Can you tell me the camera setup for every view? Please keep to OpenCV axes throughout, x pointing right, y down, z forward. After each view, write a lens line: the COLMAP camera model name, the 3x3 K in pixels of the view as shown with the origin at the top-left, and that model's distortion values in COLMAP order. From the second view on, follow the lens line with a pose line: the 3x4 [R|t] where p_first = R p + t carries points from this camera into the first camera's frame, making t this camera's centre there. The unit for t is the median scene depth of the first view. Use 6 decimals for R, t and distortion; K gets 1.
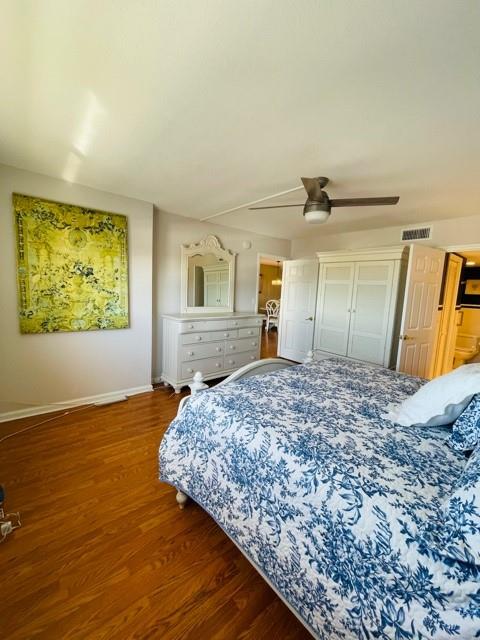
lens RADIAL K [[260.2, 0, 237.0], [0, 260.2, 316.6], [0, 0, 1]] dist [-0.004477, -0.000673]
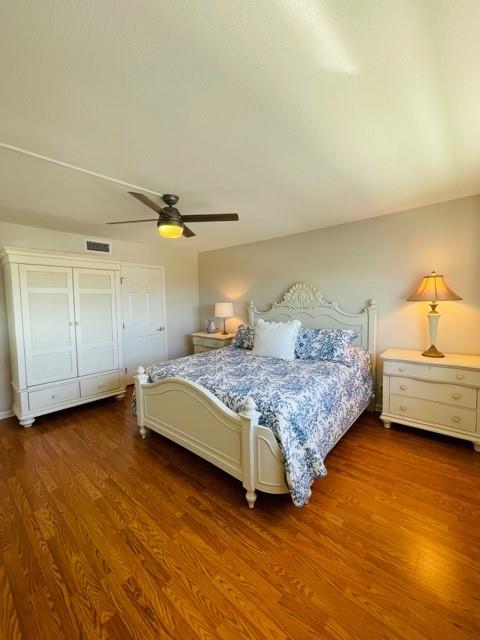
lens RADIAL K [[260.2, 0, 235.8], [0, 260.2, 323.9], [0, 0, 1]] dist [-0.004477, -0.000673]
pose [[-0.147840, -0.138741, 0.979231, -0.731488], [0.123248, 0.979809, 0.157430, -0.134333], [-0.981302, 0.143963, -0.127756, 0.849662]]
